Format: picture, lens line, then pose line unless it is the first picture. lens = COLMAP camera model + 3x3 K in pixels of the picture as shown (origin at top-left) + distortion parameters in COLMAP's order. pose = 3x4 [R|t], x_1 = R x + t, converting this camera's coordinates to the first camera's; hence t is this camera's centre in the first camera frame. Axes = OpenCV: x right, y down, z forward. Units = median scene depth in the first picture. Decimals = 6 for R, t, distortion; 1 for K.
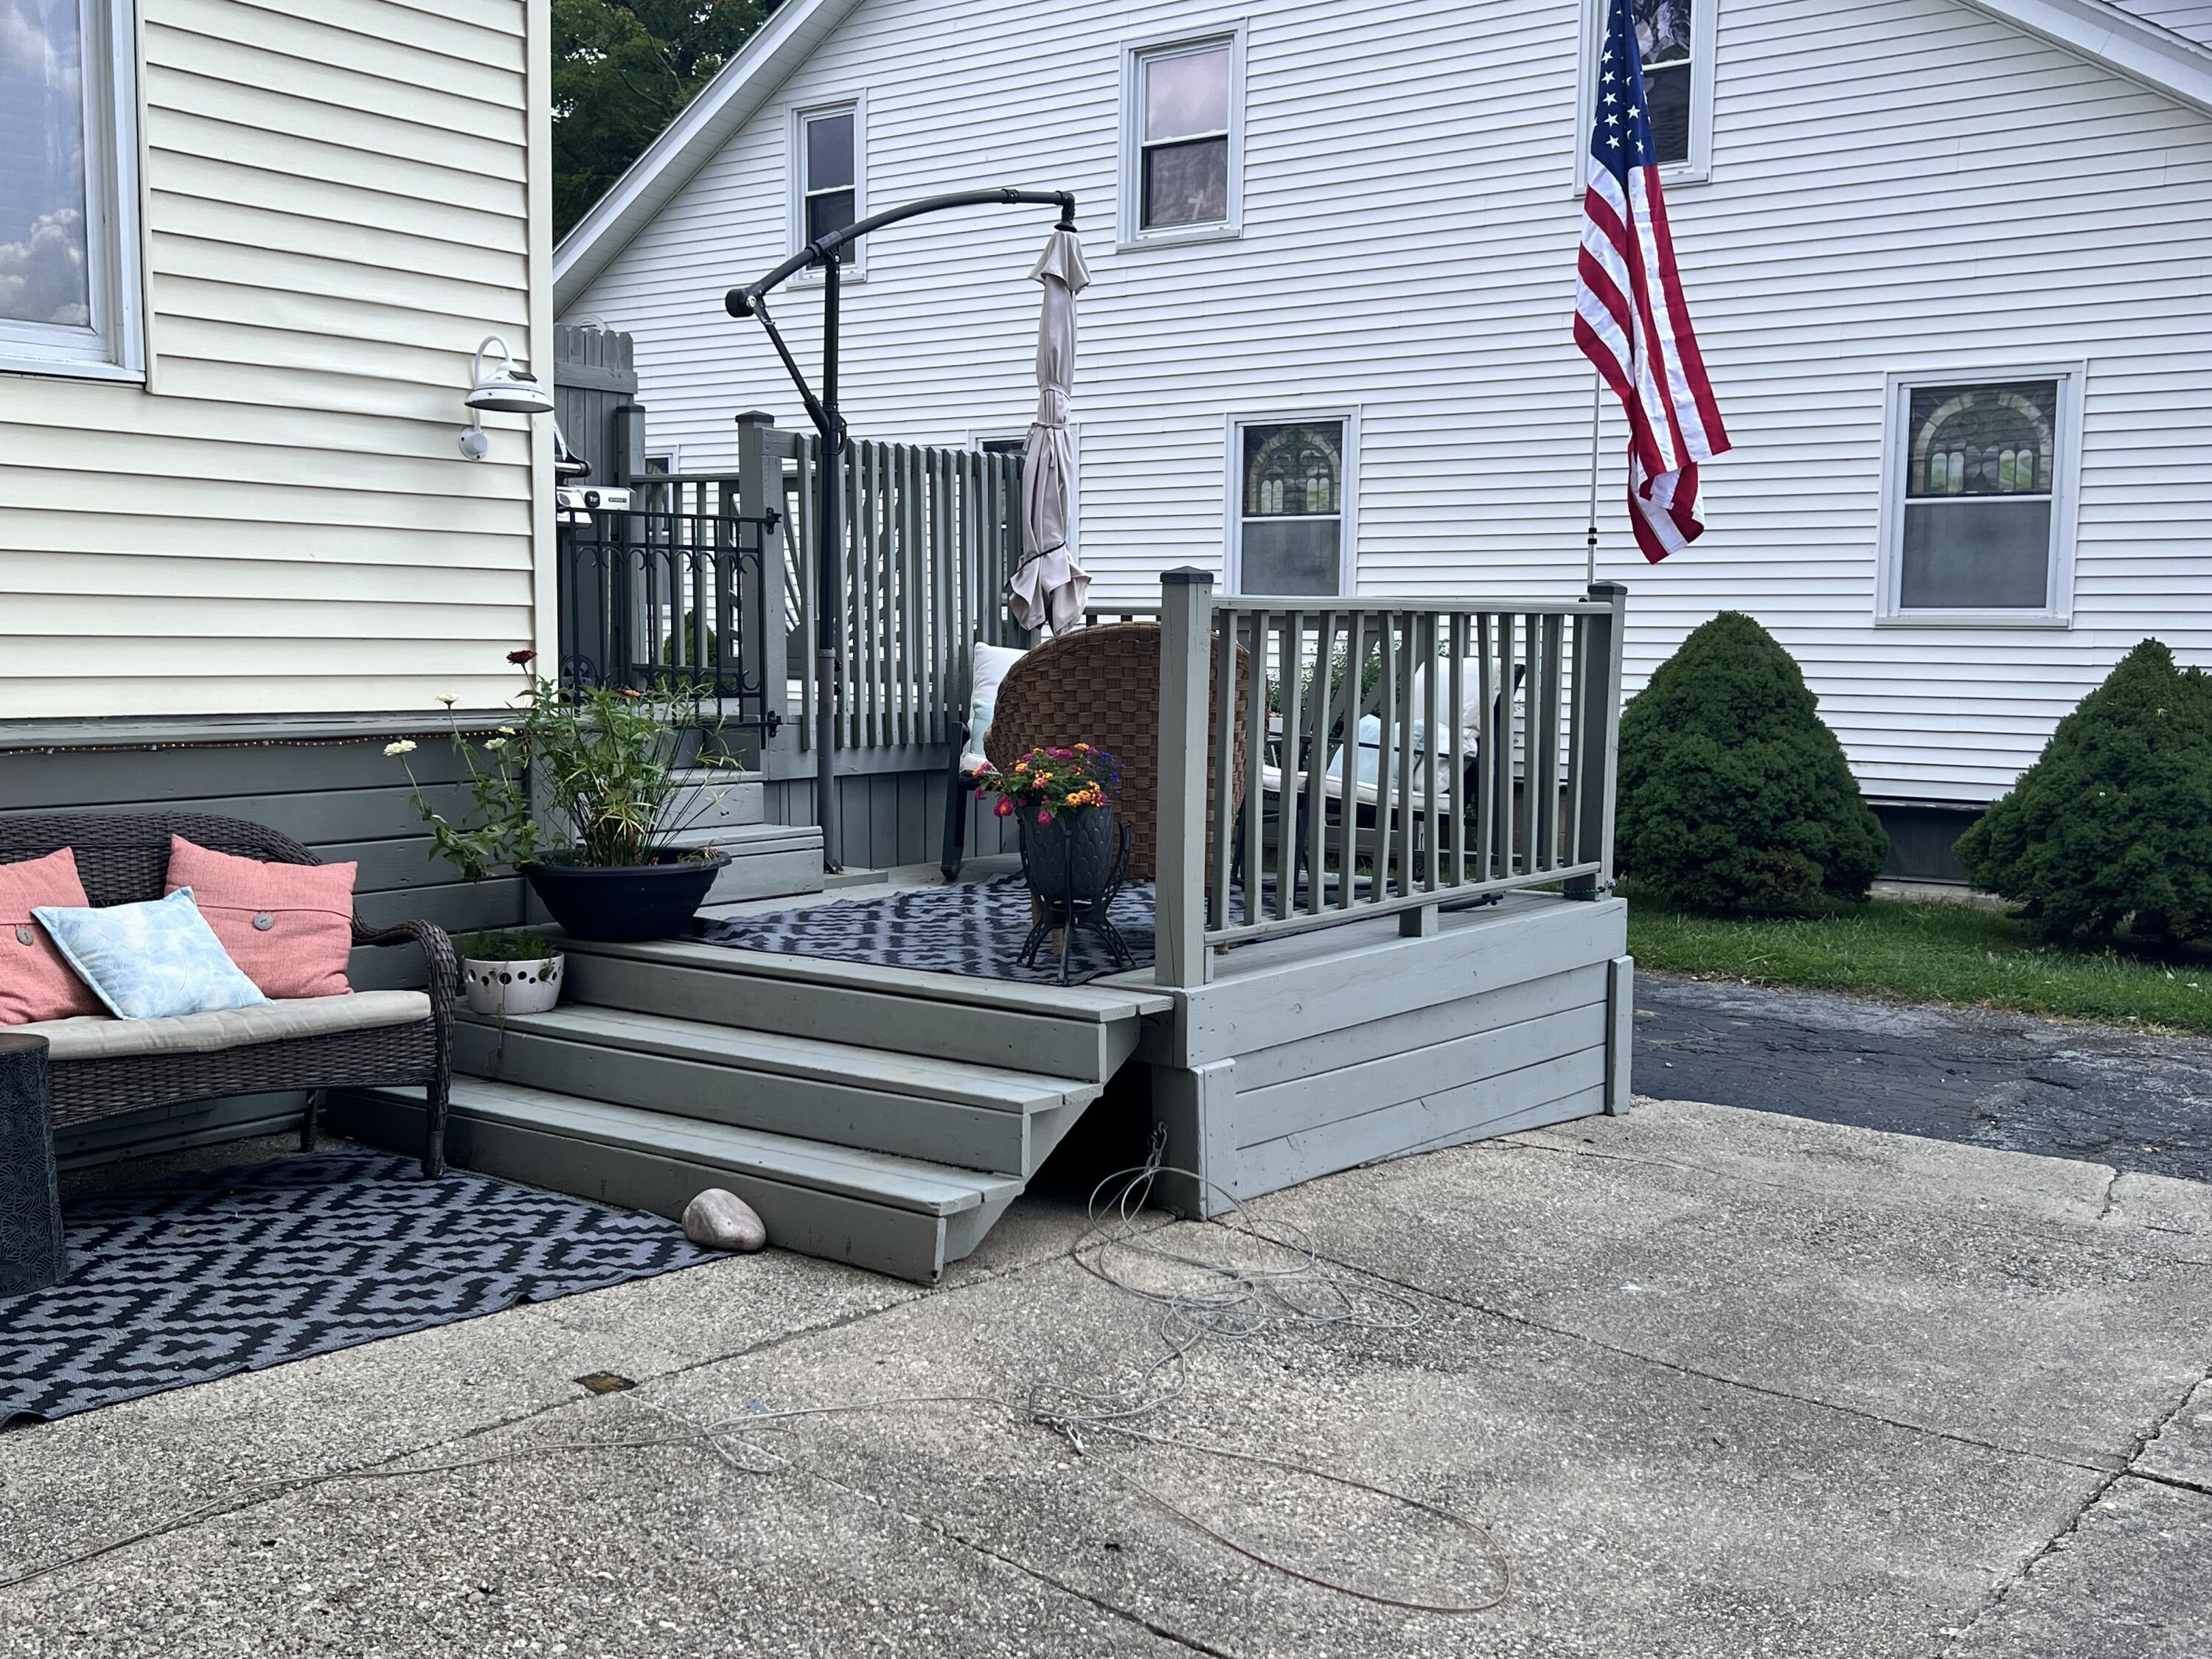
lens RADIAL K [[2307.7, 0, 1106.9], [0, 2307.7, 832.7], [0, 0, 1]] dist [0.003657, 0.000000]
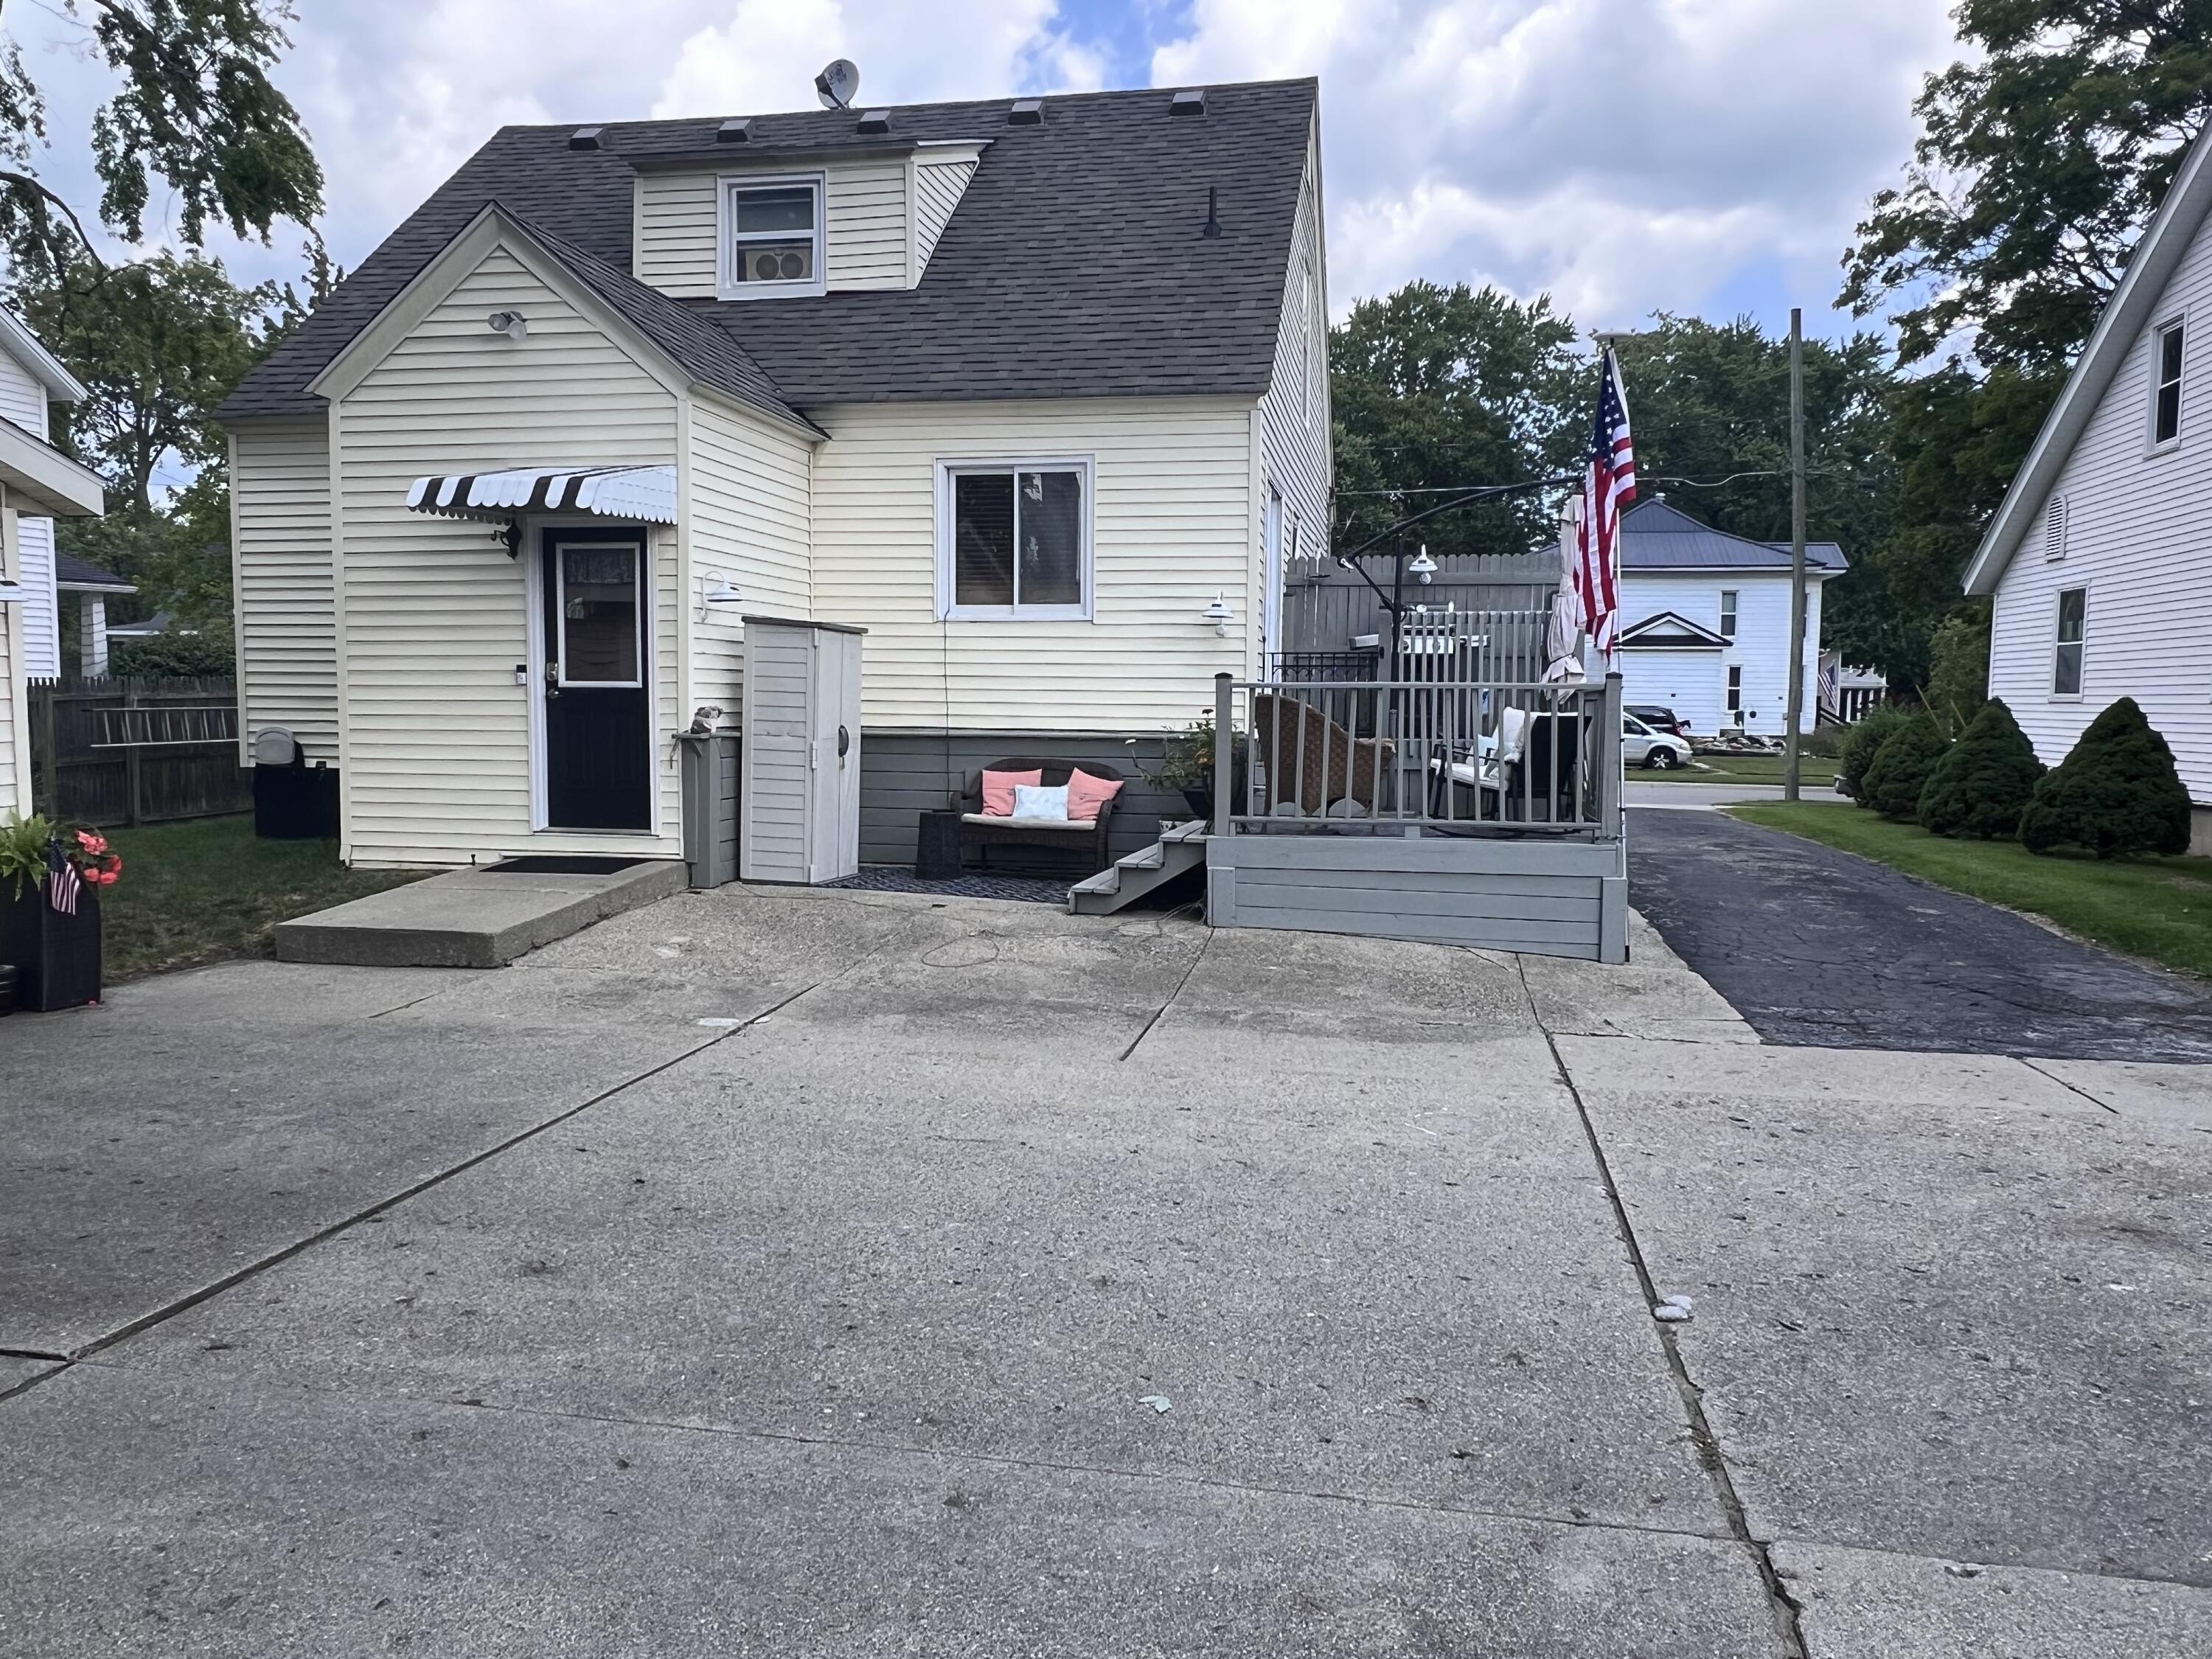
lens RADIAL K [[1621.9, 0, 1105.5], [0, 1621.9, 829.5], [0, 0, 1]] dist [-0.000024, 0.000001]
pose [[0.439207, 0.064038, -0.896101, 1.478679], [-0.078265, 0.996391, 0.032845, 0.009113], [0.894970, 0.055708, 0.442634, 0.074912]]
